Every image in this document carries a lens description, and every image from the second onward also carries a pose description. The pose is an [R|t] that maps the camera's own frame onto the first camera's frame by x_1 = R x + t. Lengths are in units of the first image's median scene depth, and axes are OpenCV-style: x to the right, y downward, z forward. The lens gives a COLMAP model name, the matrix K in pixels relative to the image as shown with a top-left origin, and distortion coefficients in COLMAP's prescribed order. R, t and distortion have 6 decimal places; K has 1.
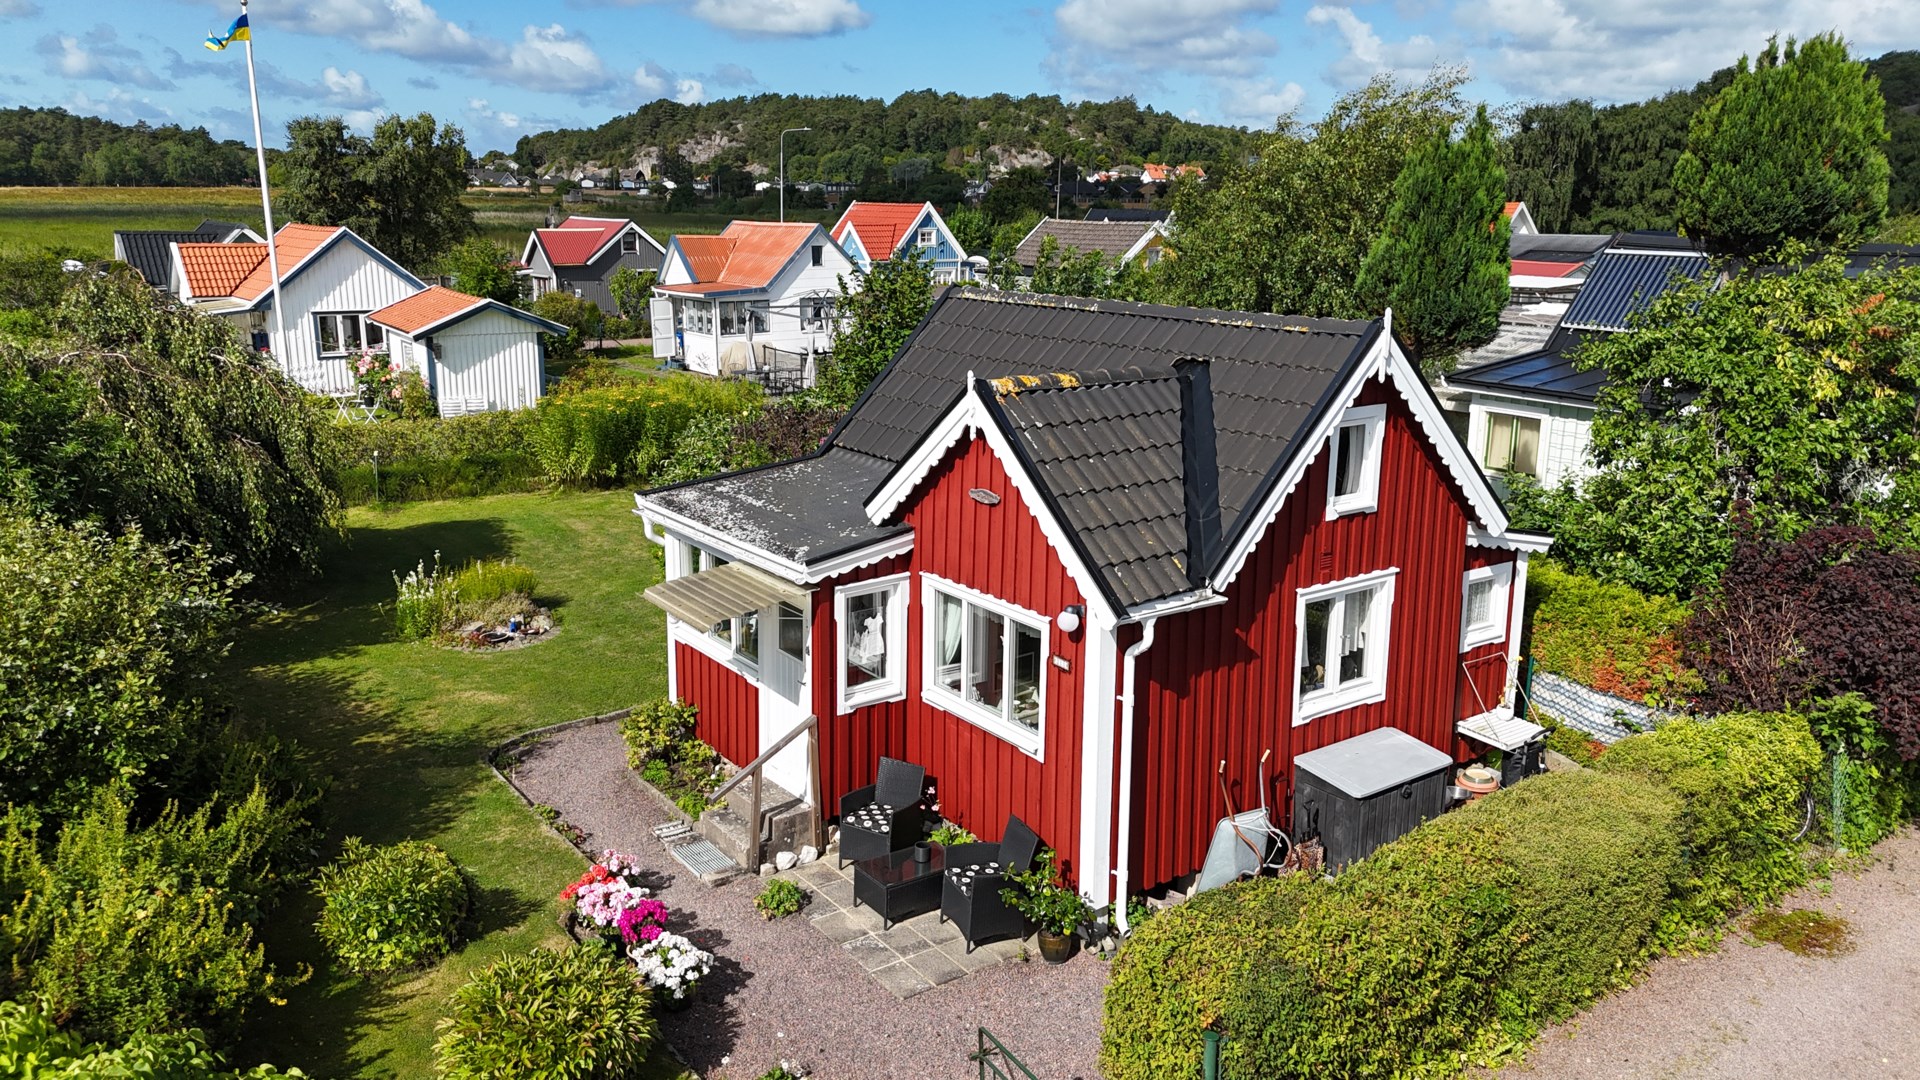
lens RADIAL K [[1403.6, 0, 960.0], [0, 1403.6, 540.0], [0, 0, 1]] dist [0.009557, 0.004613]
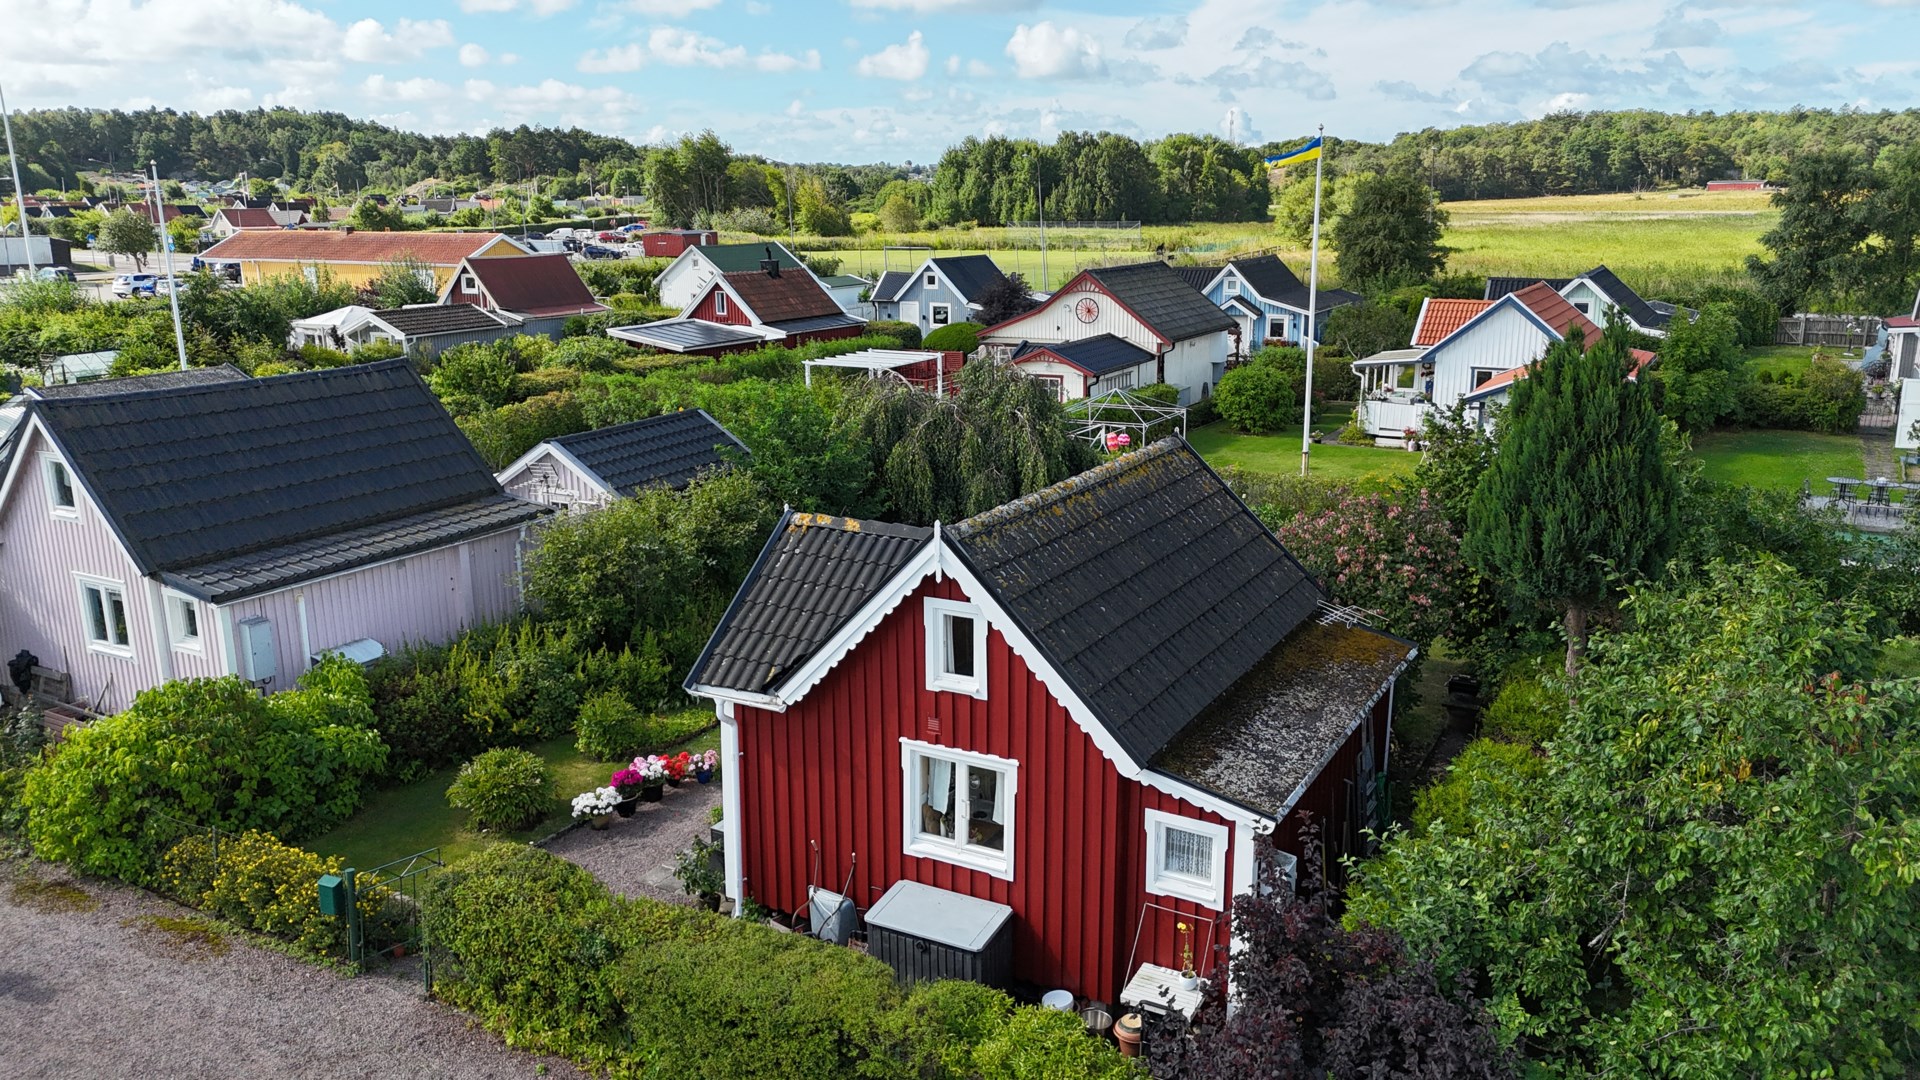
lens RADIAL K [[1403.6, 0, 960.0], [0, 1403.6, 540.0], [0, 0, 1]] dist [0.009557, 0.004613]
pose [[0.416798, 0.199496, -0.886837, 1.241136], [-0.198748, 0.972014, 0.125249, -0.276780], [0.887005, 0.124054, 0.444783, 0.485222]]
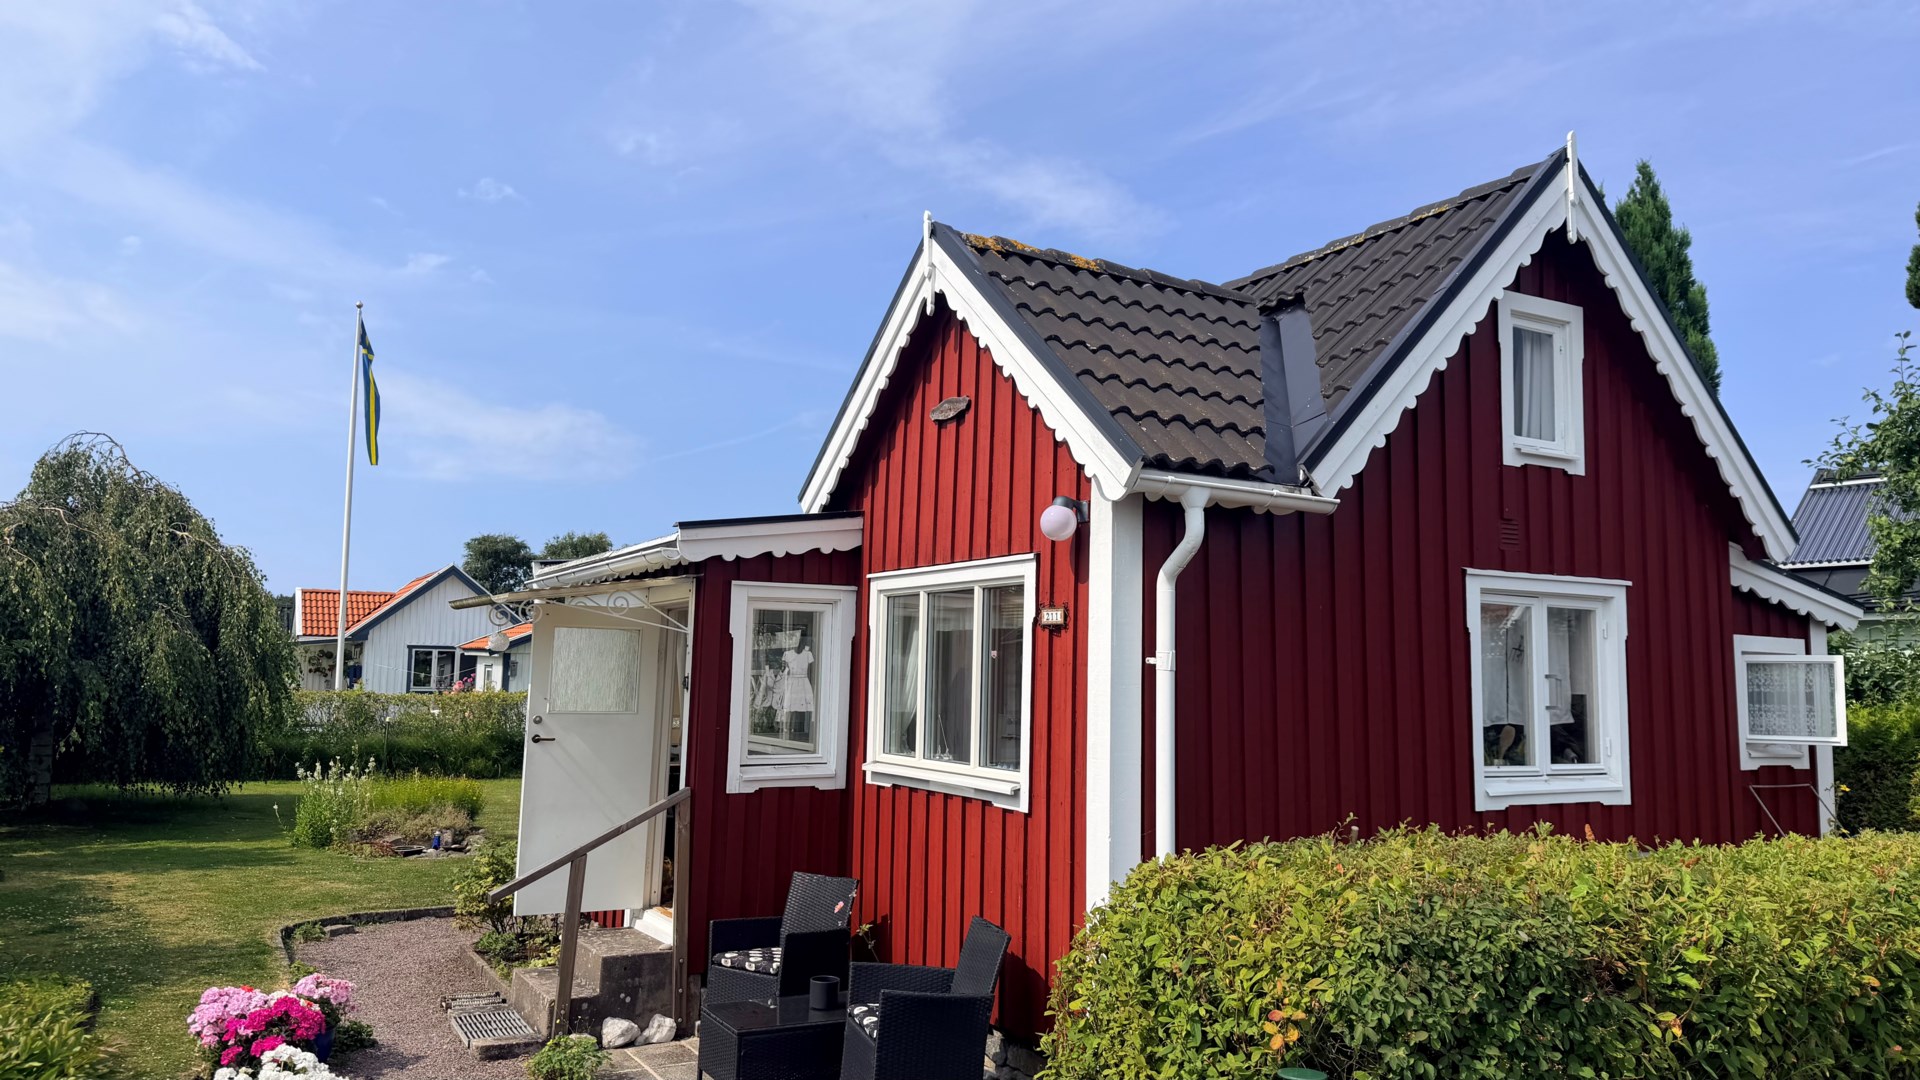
lens RADIAL K [[1370.7, 0, 960.0], [0, 1370.7, 540.0], [0, 0, 1]] dist [0.025428, -0.090069]
pose [[0.993831, -0.000191, -0.110908, 0.086850], [-0.036153, 0.944821, -0.325586, 0.218817], [0.104850, 0.327587, 0.938985, 0.404977]]
